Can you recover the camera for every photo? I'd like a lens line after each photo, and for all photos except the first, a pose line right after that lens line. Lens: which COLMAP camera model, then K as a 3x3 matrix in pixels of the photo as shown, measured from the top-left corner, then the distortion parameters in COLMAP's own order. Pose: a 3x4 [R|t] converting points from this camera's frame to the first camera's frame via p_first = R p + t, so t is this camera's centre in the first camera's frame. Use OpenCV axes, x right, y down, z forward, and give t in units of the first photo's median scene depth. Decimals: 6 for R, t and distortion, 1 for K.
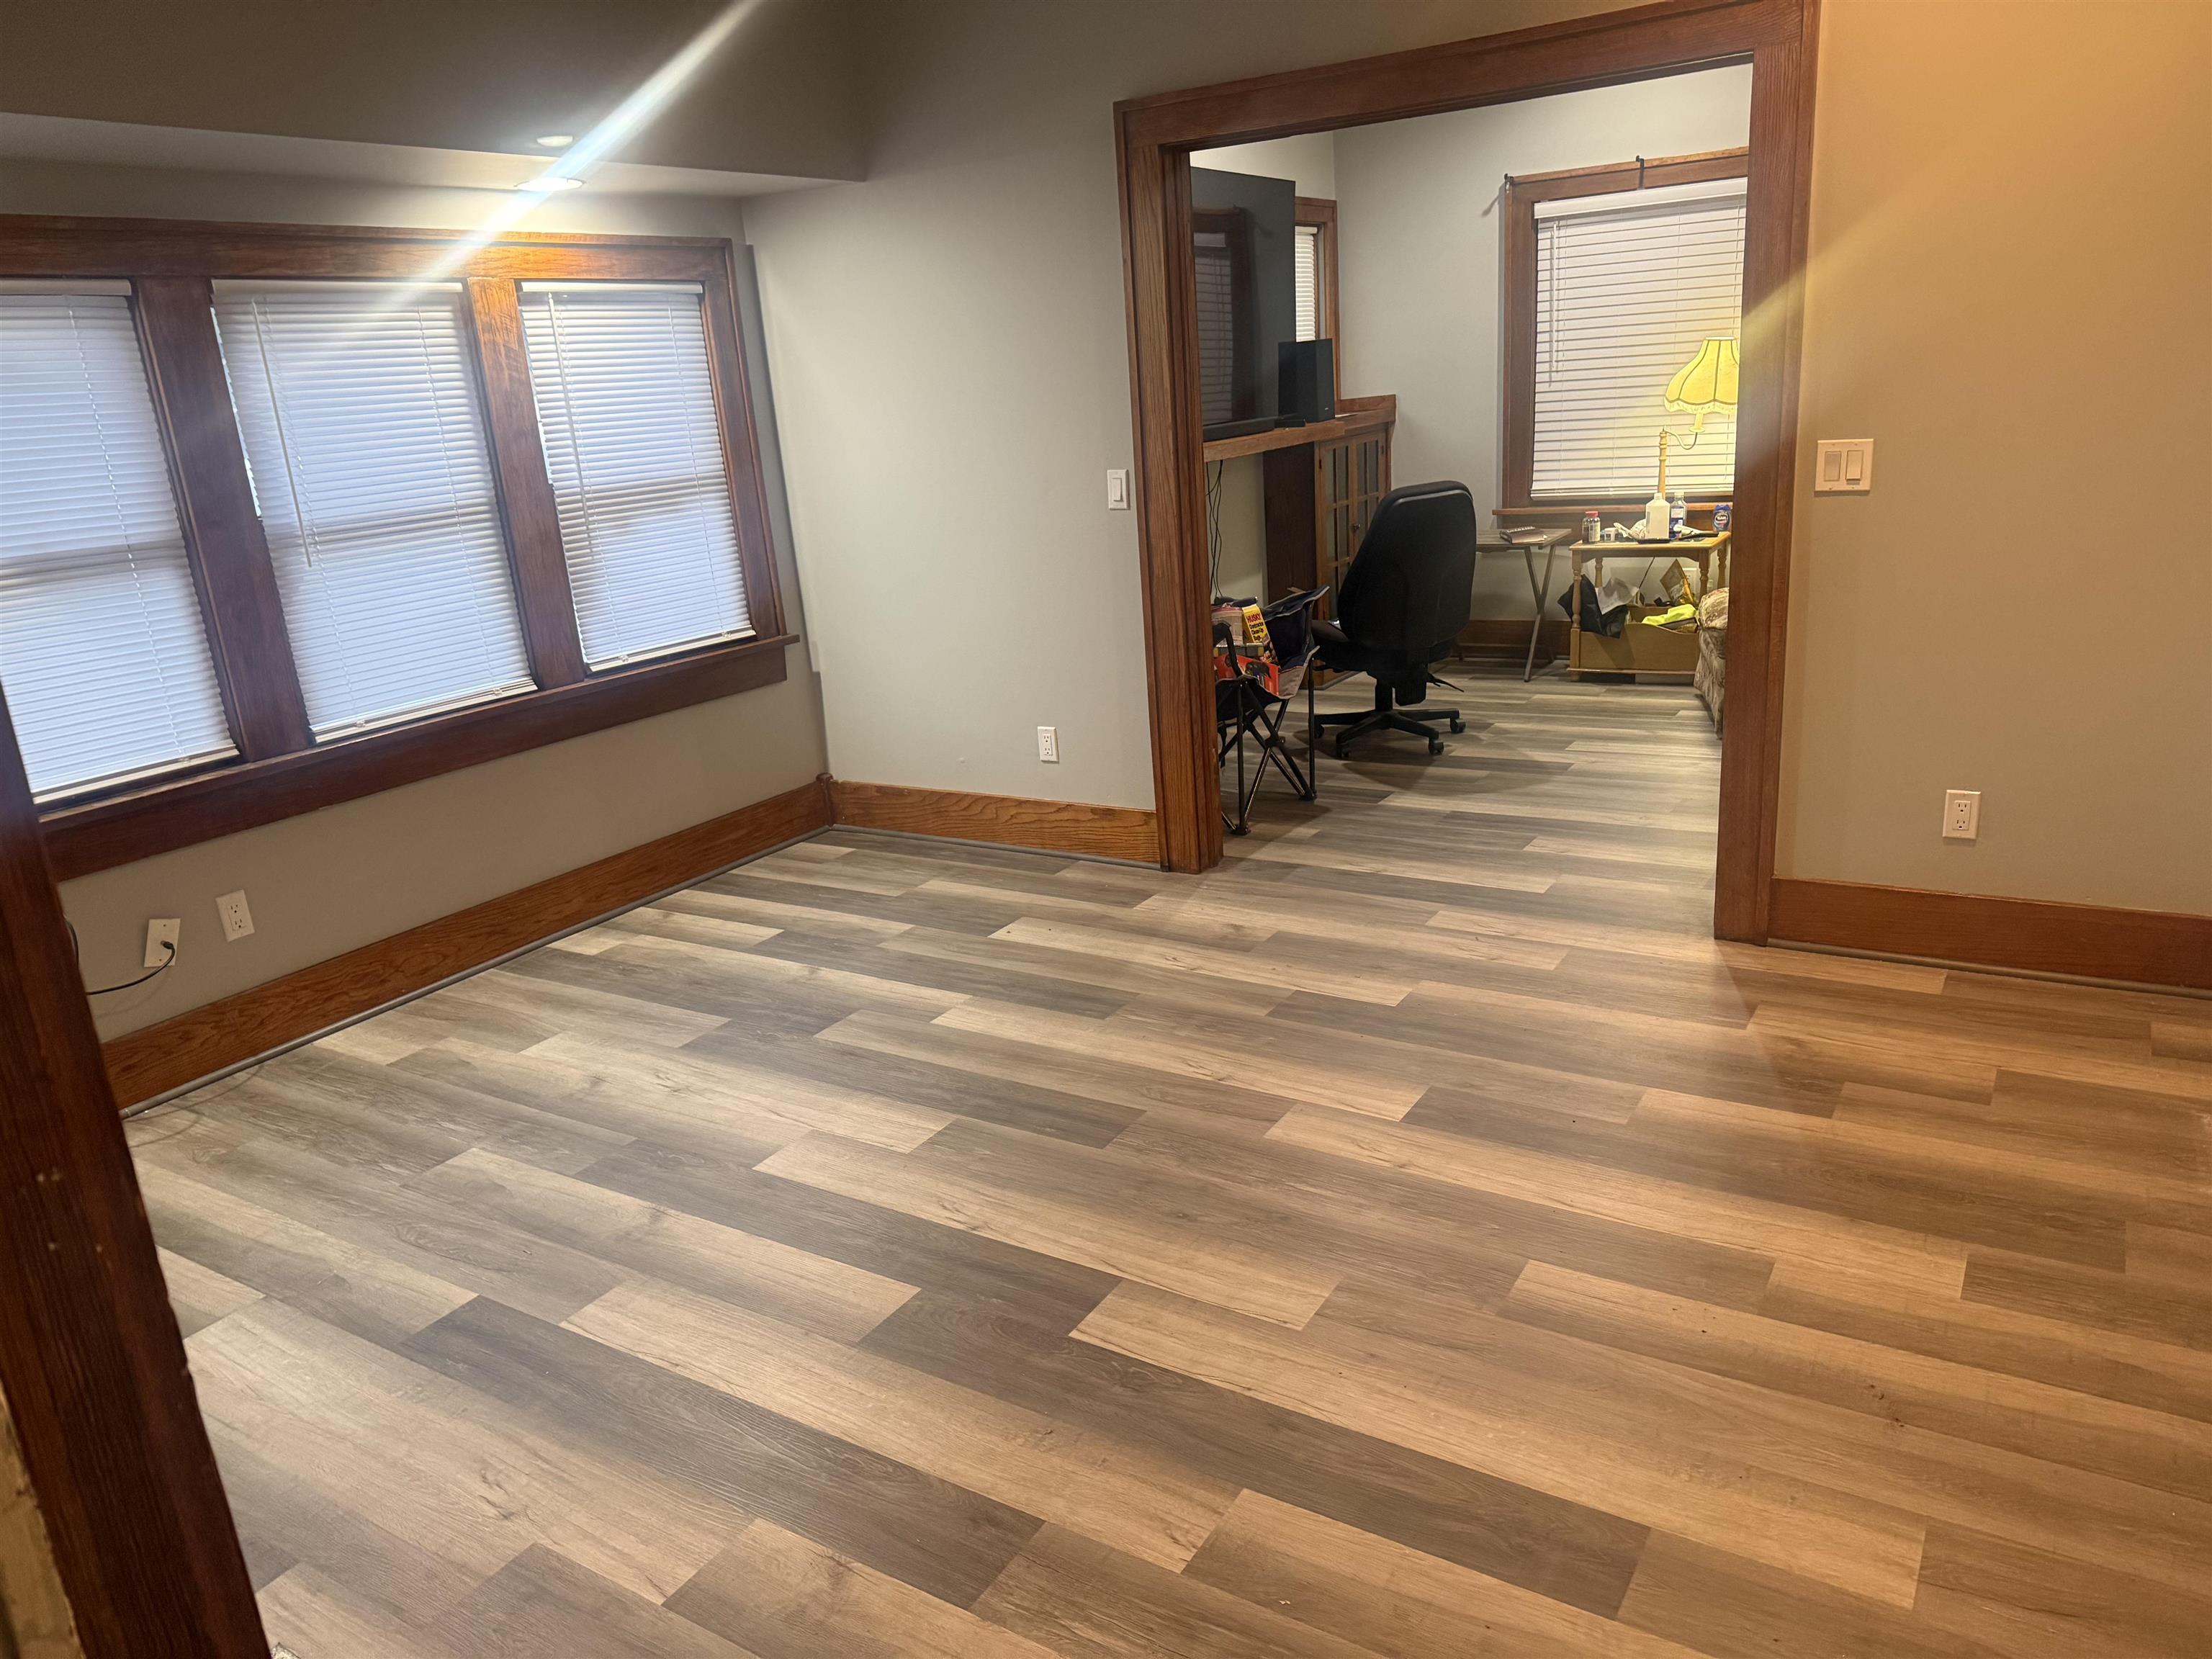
lens RADIAL K [[1547.5, 0, 1097.8], [0, 1547.5, 837.1], [0, 0, 1]] dist [0.099346, -0.120438]
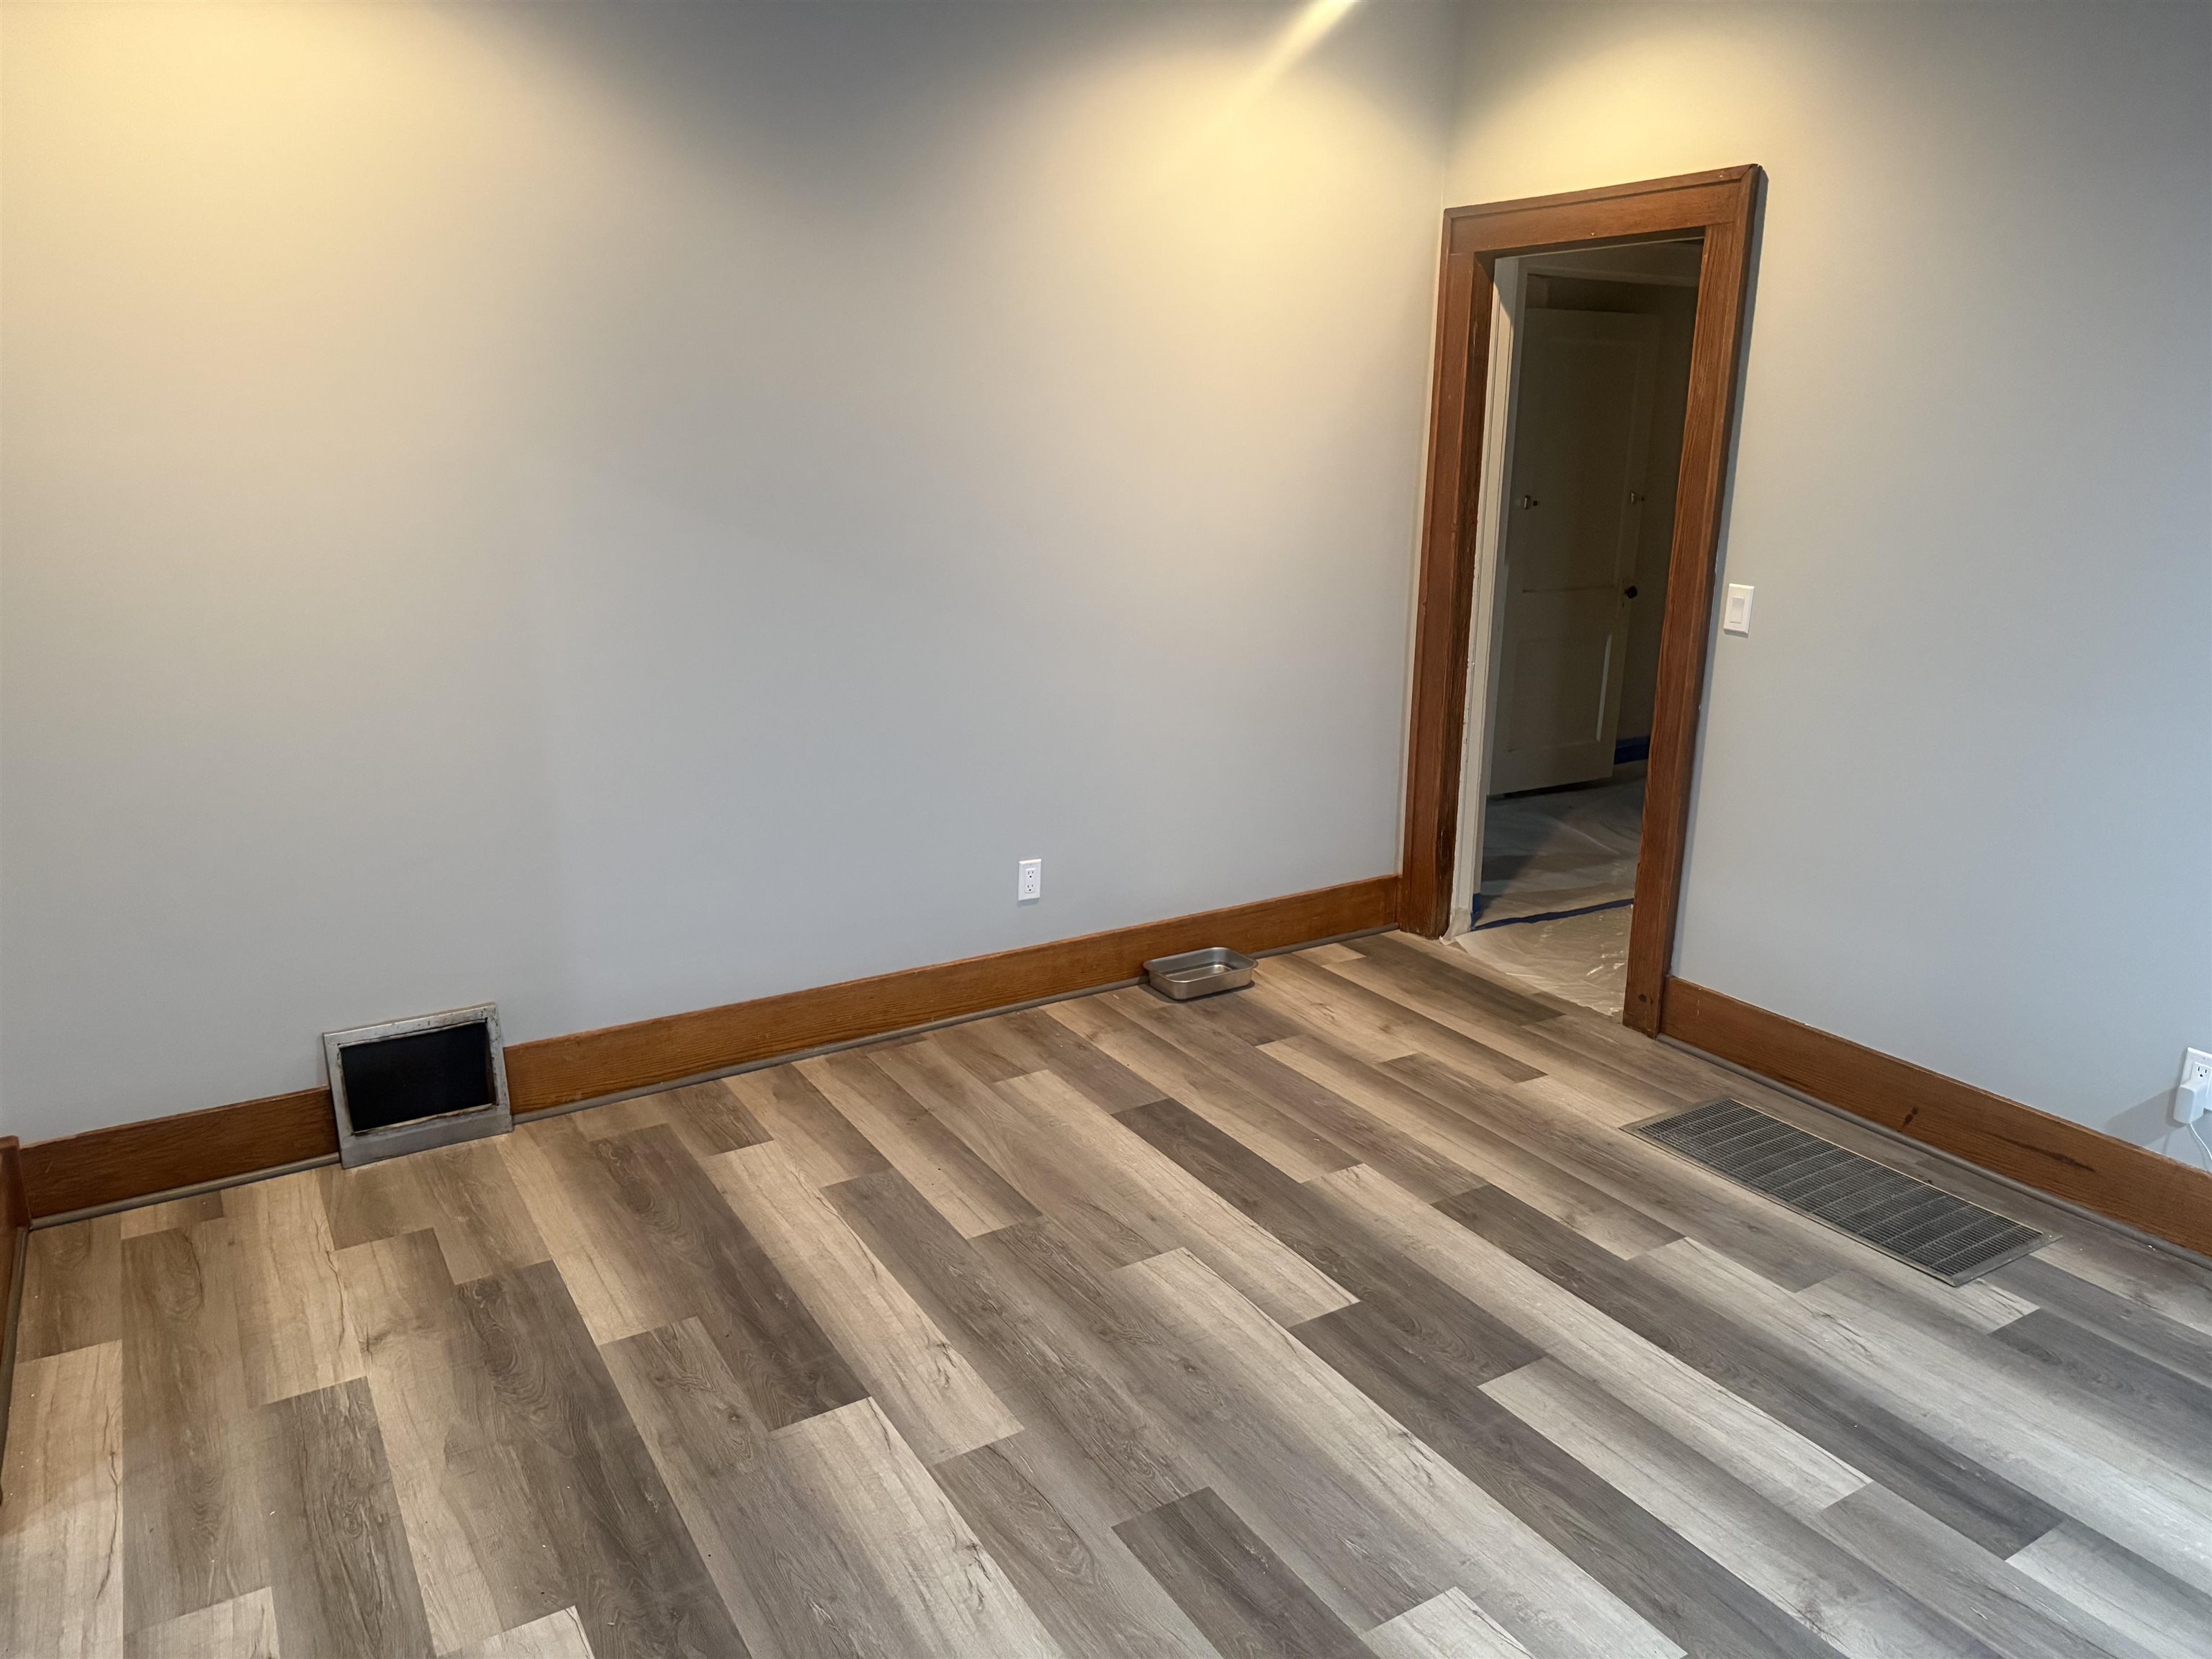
lens RADIAL K [[1529.1, 0, 1112.5], [0, 1529.1, 823.8], [0, 0, 1]] dist [0.062241, -0.062928]
pose [[-0.896453, -0.051133, 0.440178, -0.289674], [0.181735, 0.863522, 0.470427, -0.478187], [-0.404158, 0.501712, -0.764814, 1.510375]]
